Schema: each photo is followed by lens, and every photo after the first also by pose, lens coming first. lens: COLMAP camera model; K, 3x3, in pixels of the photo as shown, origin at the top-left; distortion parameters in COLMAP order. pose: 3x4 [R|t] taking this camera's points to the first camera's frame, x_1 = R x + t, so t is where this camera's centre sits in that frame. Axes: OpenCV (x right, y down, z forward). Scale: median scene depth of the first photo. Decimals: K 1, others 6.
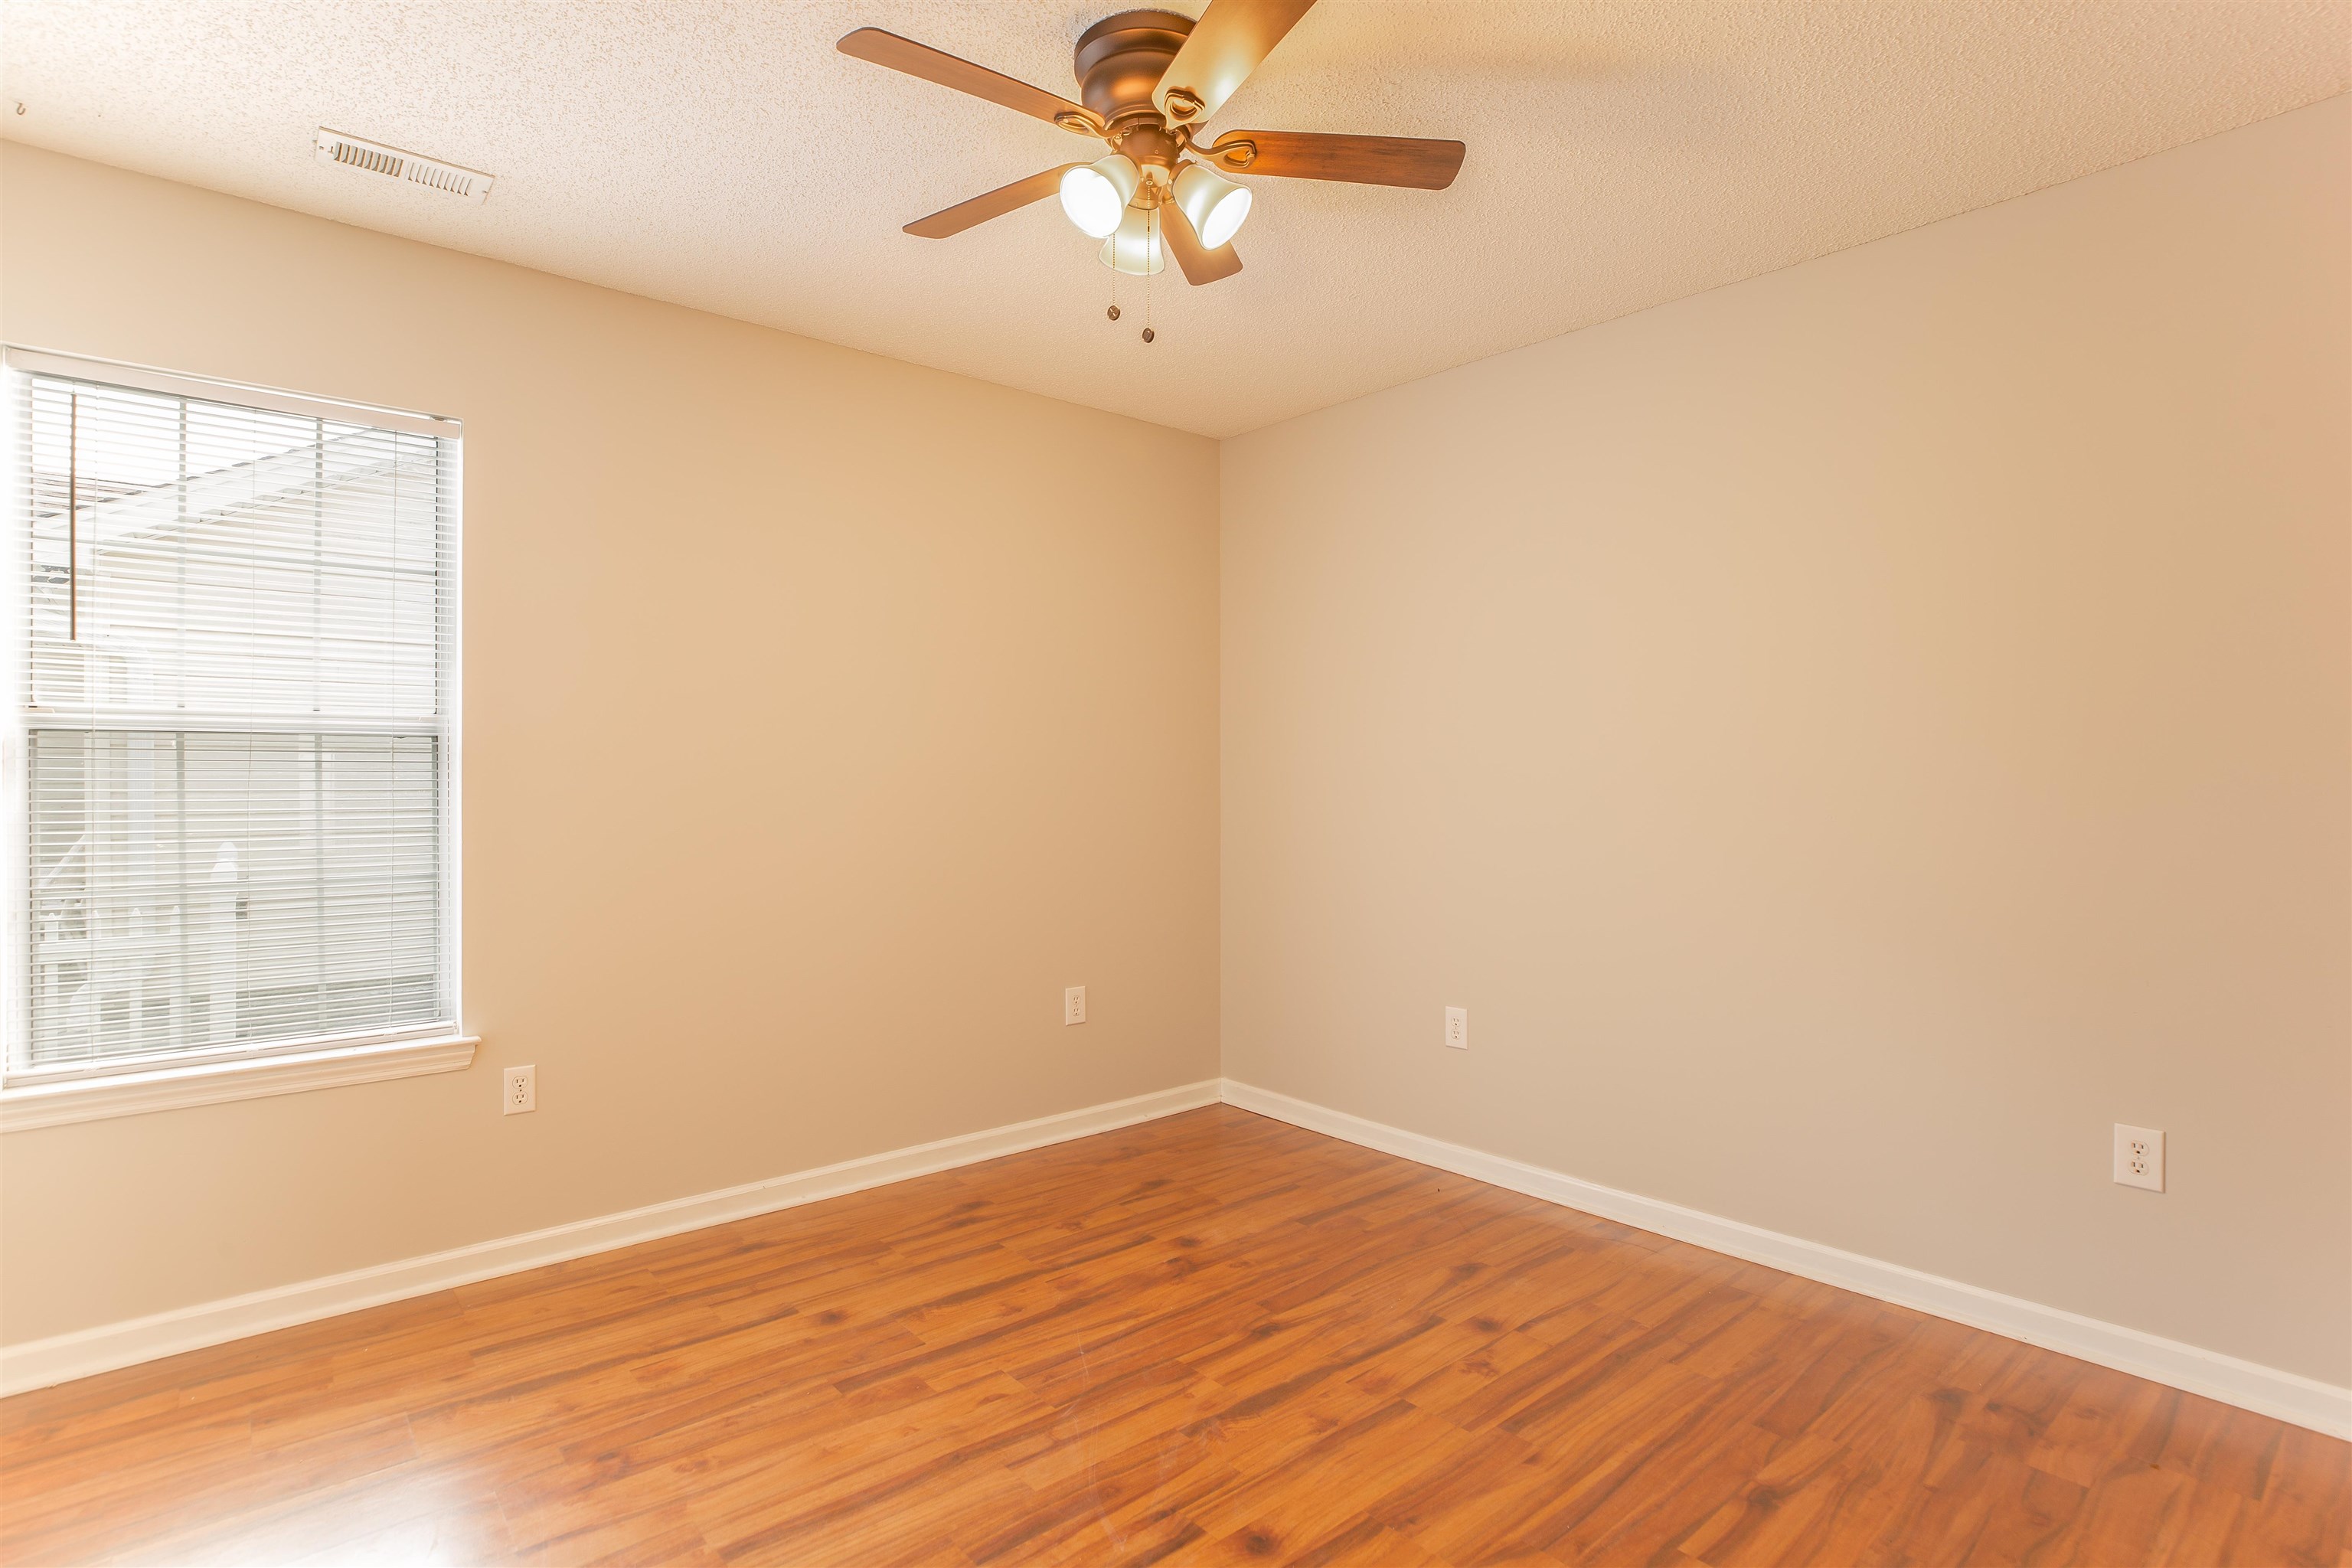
lens RADIAL K [[1149.9, 0, 1168.7], [0, 1149.9, 773.0], [0, 0, 1]] dist [-0.032058, 0.001490]
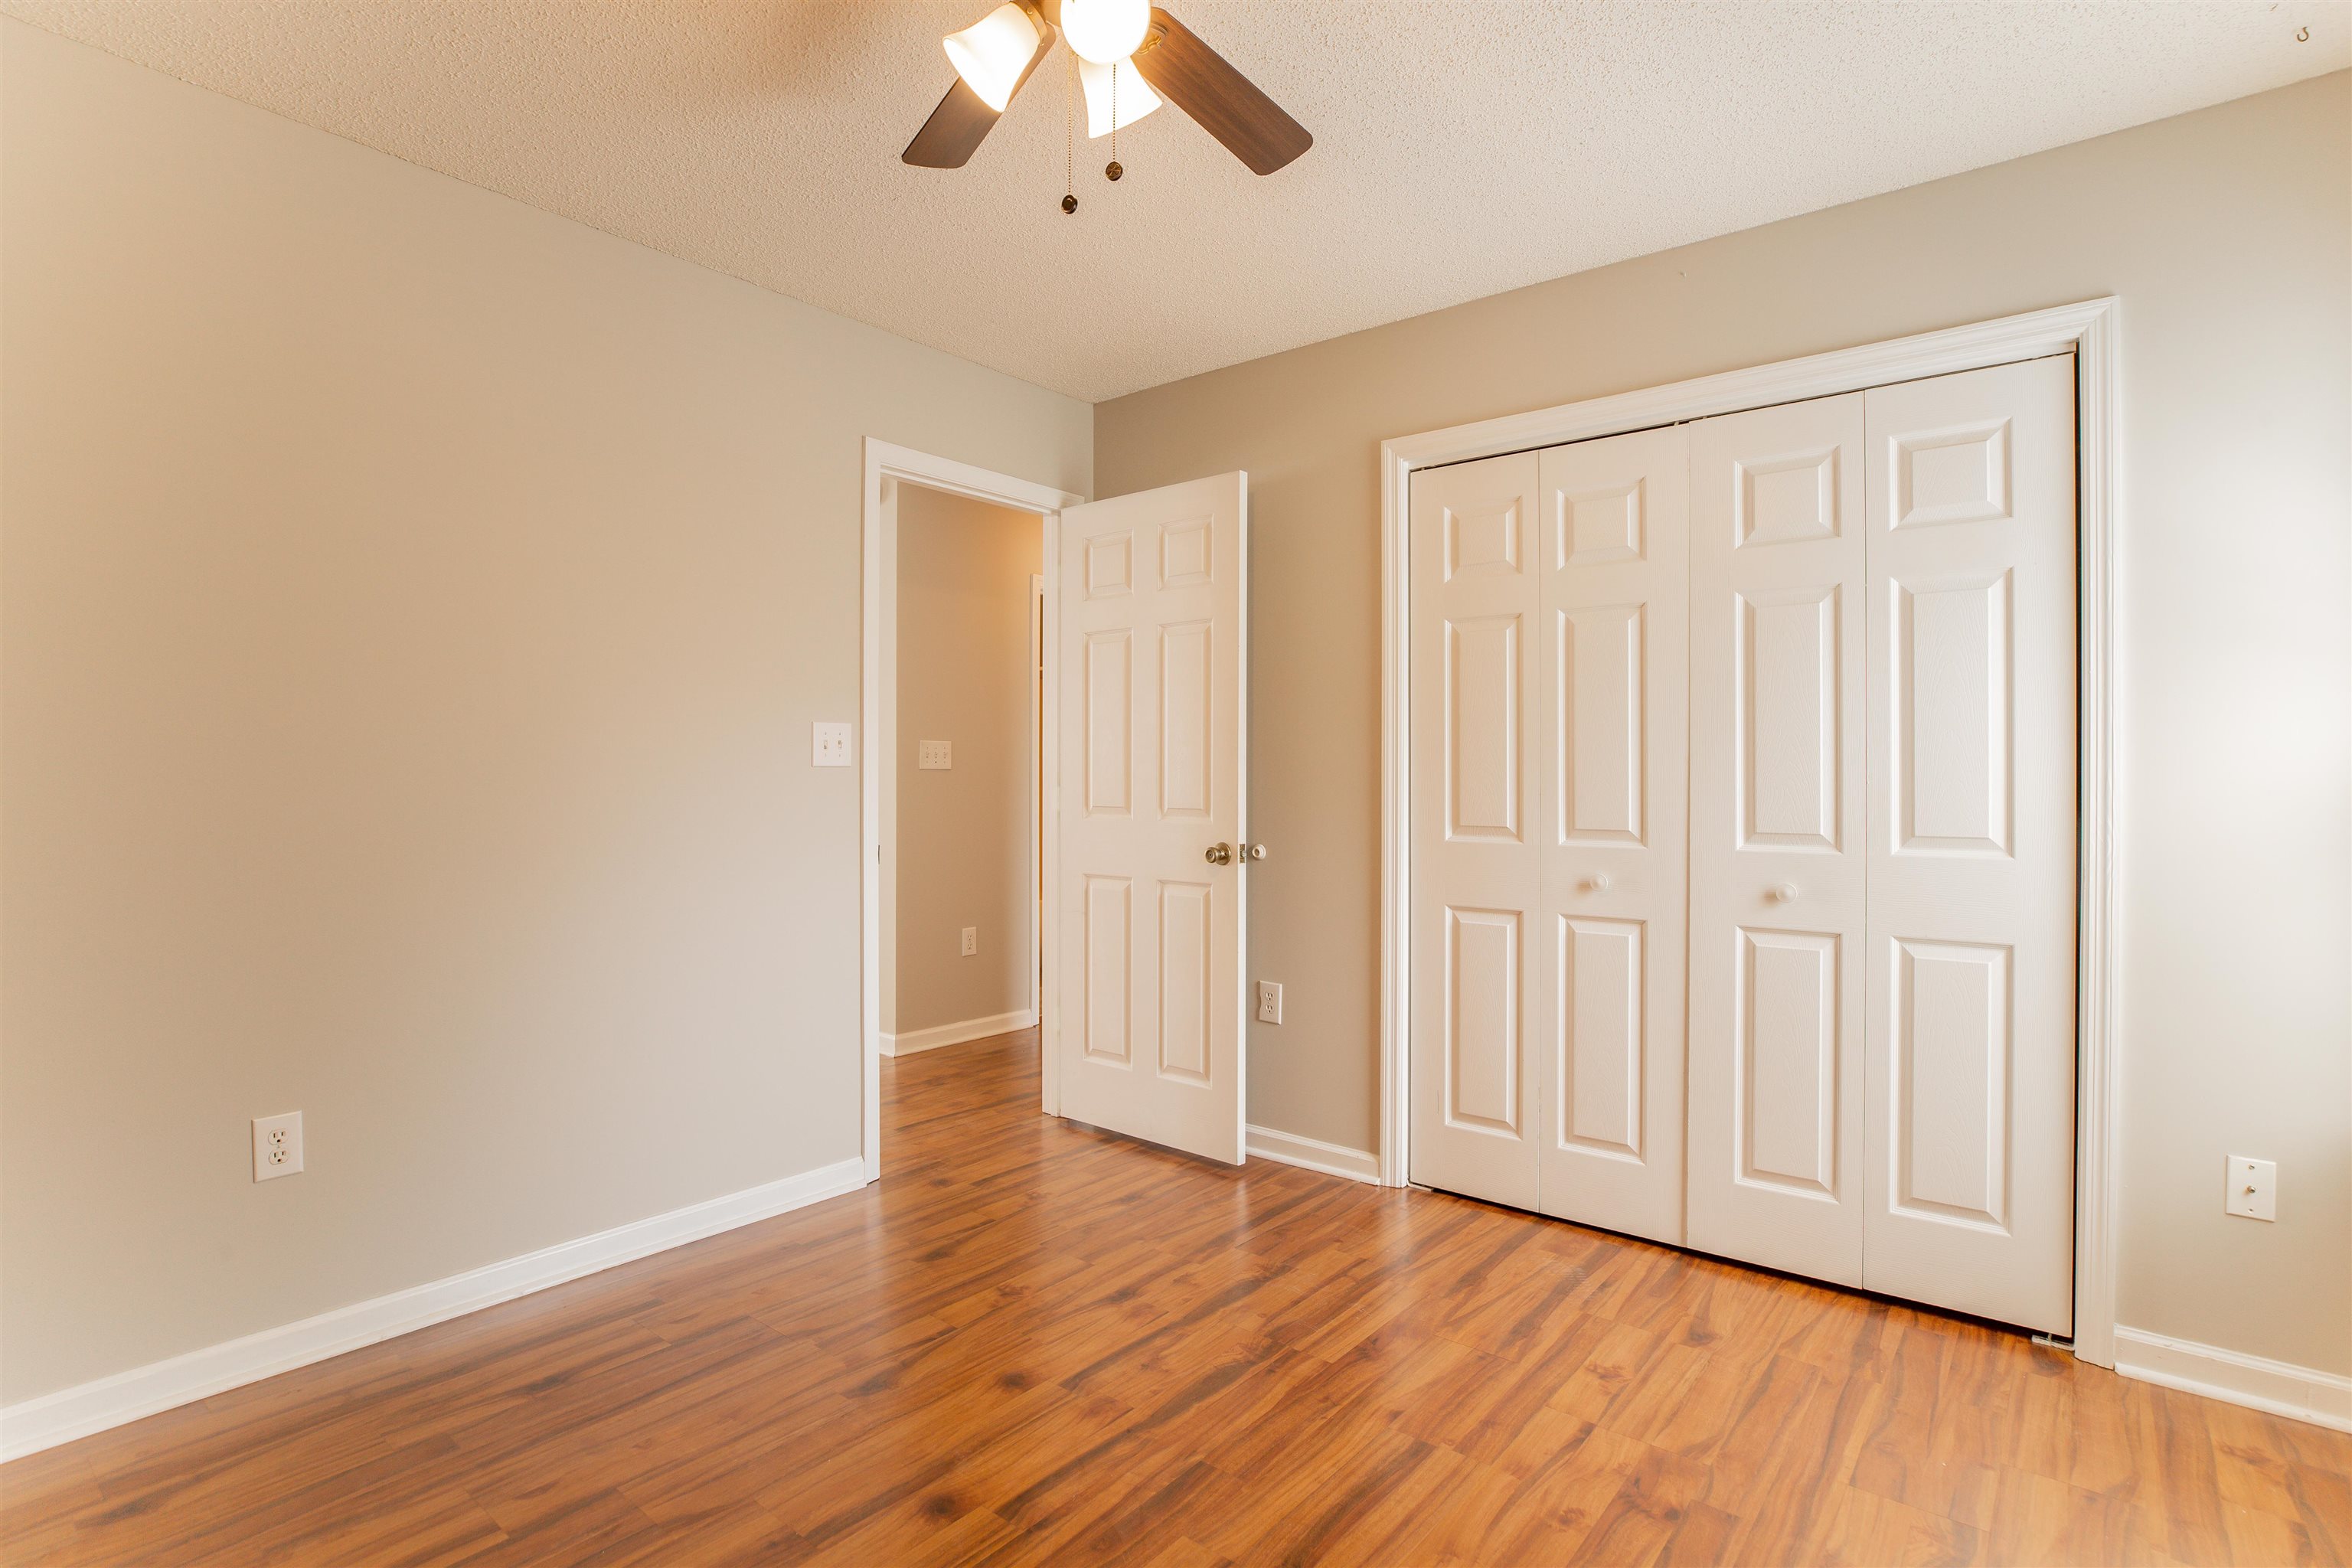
lens RADIAL K [[1149.9, 0, 1168.7], [0, 1149.9, 773.0], [0, 0, 1]] dist [-0.032058, 0.001490]
pose [[-0.982466, -0.003154, -0.186414, 0.068694], [-0.003439, 0.999993, 0.001206, 0.020412], [0.186409, 0.001826, -0.982471, 1.965906]]
